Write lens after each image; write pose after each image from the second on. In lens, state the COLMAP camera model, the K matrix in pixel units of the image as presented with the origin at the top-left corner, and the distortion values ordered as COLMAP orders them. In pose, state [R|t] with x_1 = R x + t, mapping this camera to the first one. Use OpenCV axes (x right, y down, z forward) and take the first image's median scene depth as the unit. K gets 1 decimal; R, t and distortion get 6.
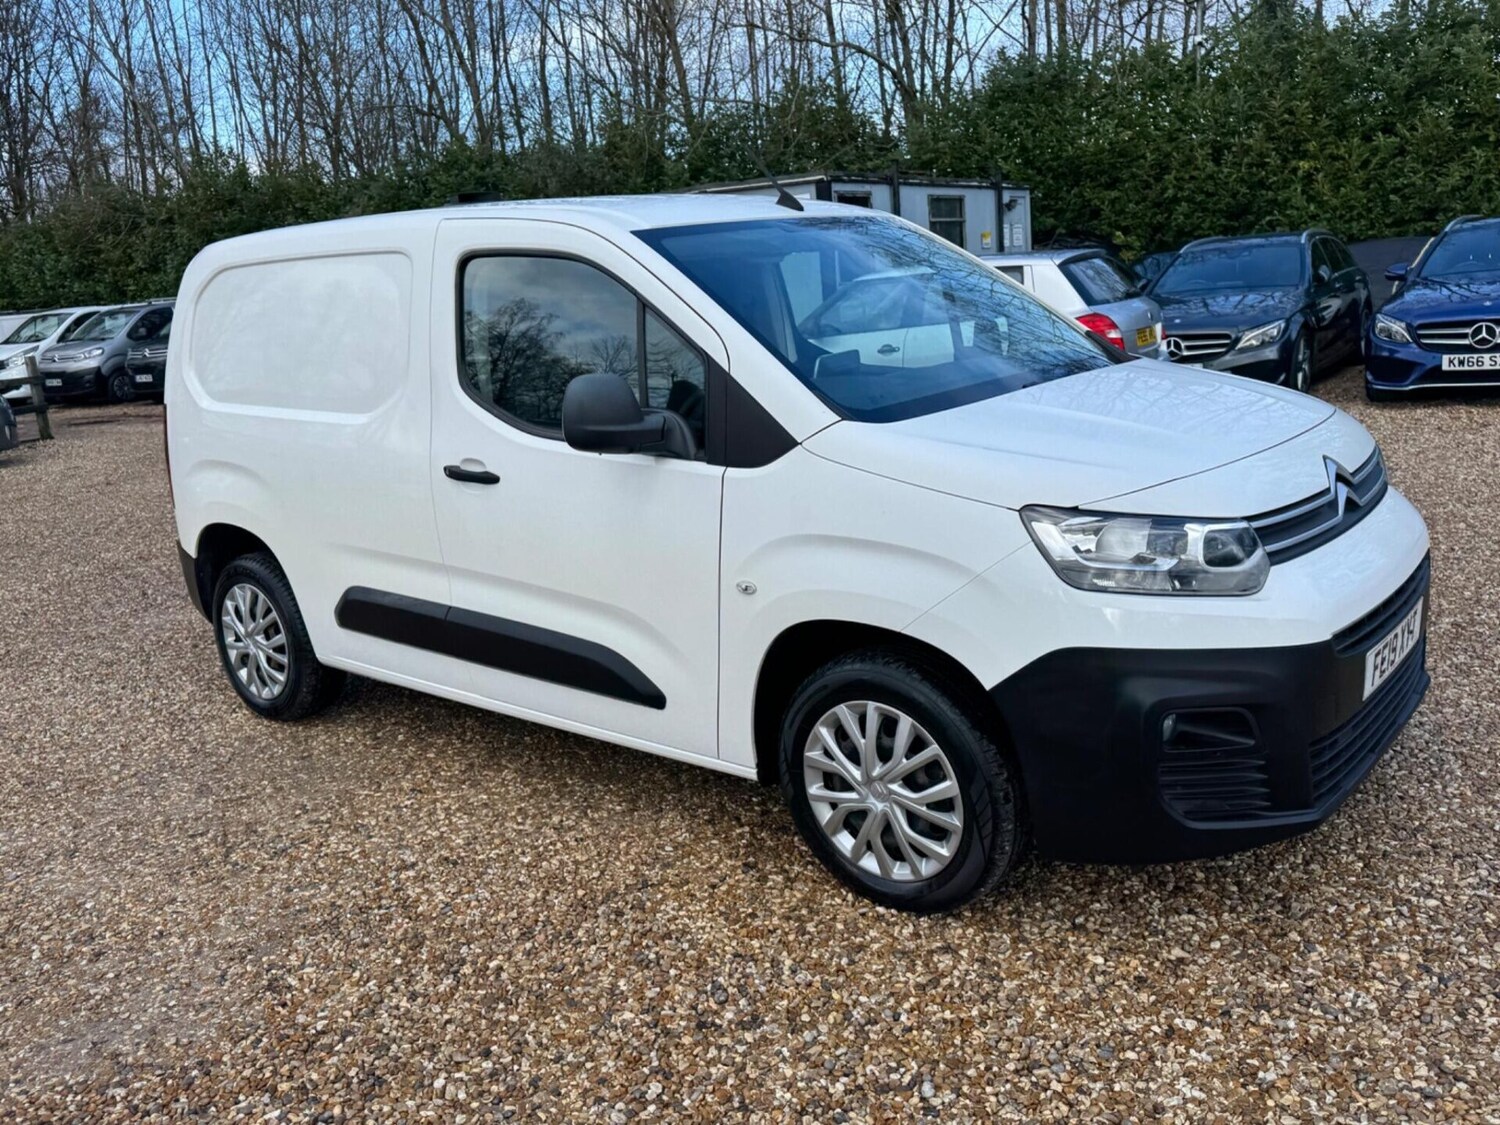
lens RADIAL K [[1195.7, 0, 735.4], [0, 1195.7, 562.3], [0, 0, 1]] dist [0.061766, -0.087802]
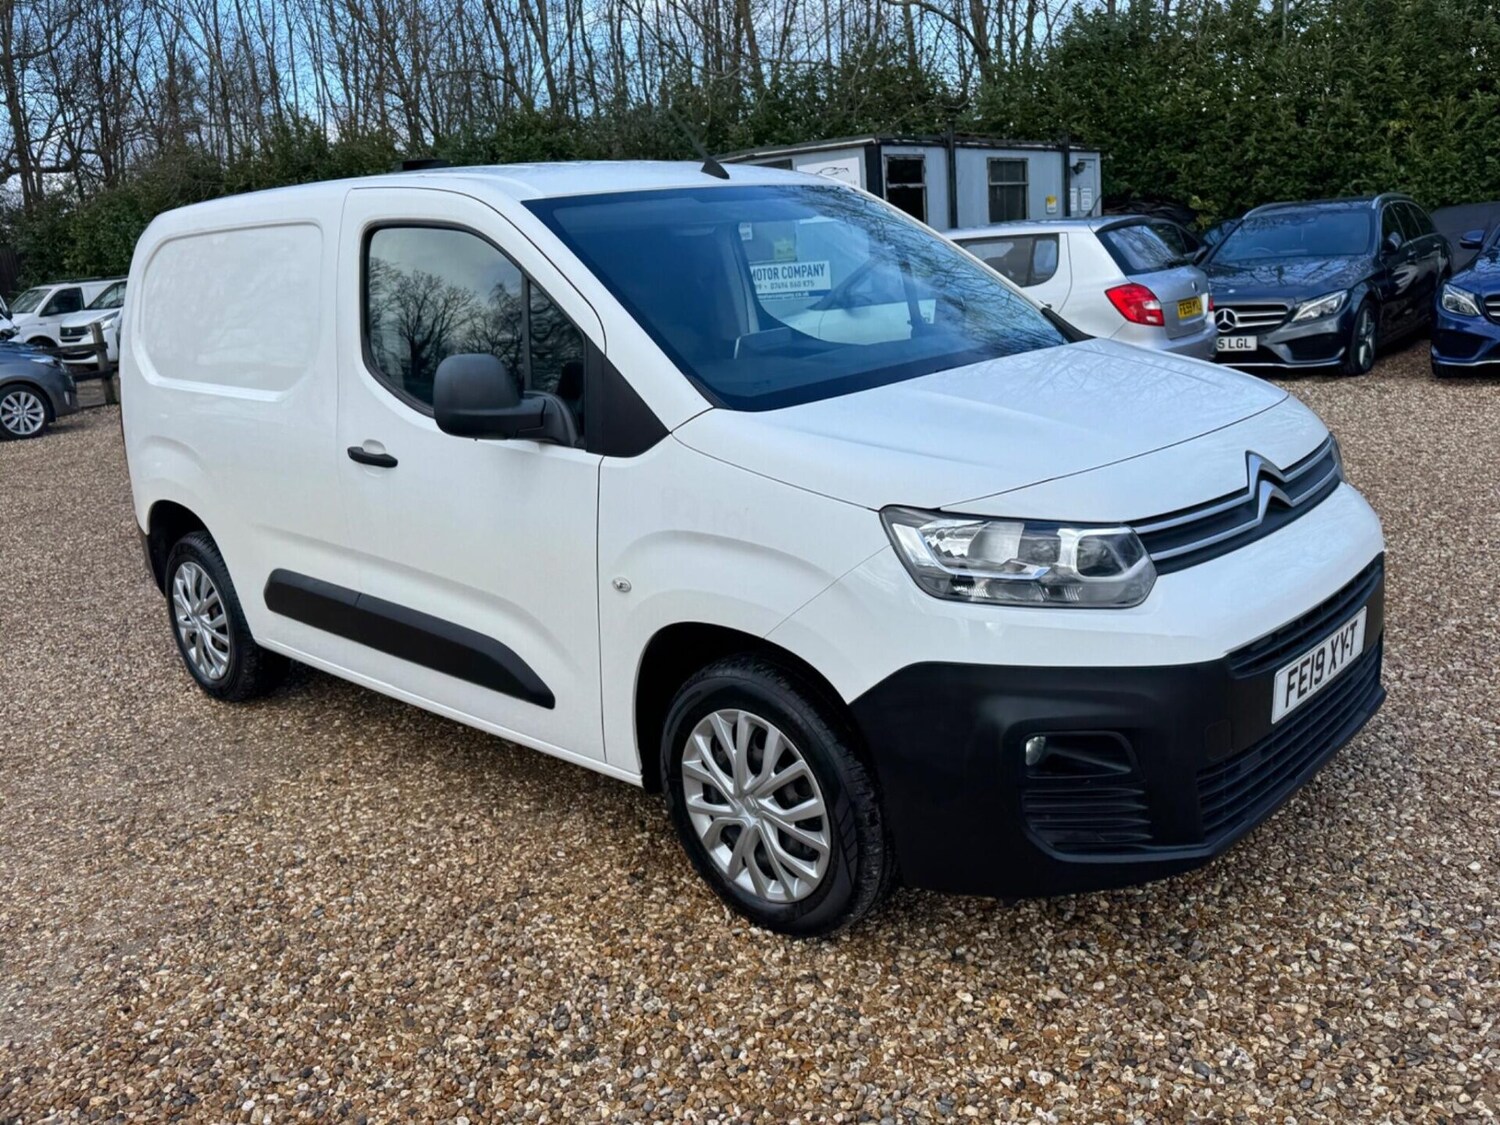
lens RADIAL K [[1204.6, 0, 738.2], [0, 1204.6, 560.2], [0, 0, 1]] dist [0.034616, -0.047896]
pose [[0.997903, 0.015615, -0.062811, 0.162909], [-0.014076, 0.999591, 0.024882, -0.023686], [0.063174, -0.023946, 0.997715, 0.066038]]
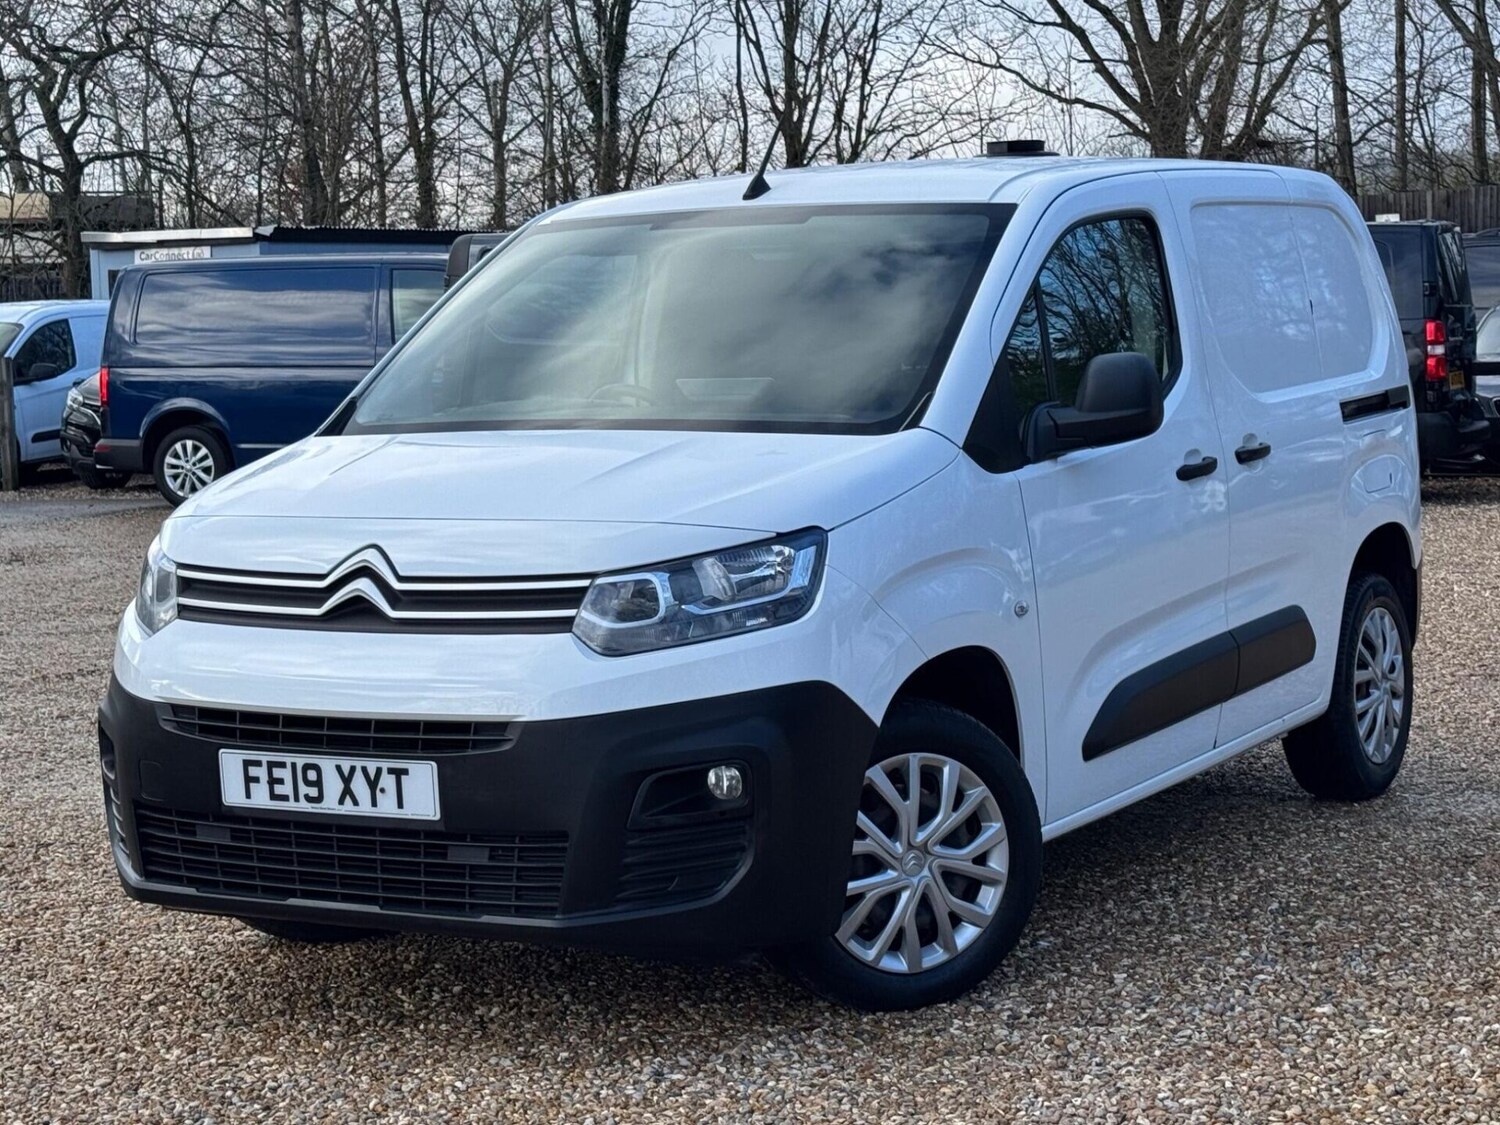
lens RADIAL K [[2758.6, 0, 802.6], [0, 2758.6, 628.5], [0, 0, 1]] dist [0.122261, 0.068489]
pose [[0.217941, 0.179182, -0.959372, 2.362626], [-0.218520, 0.967004, 0.130966, -0.342743], [0.951184, 0.181099, 0.249905, 0.813751]]
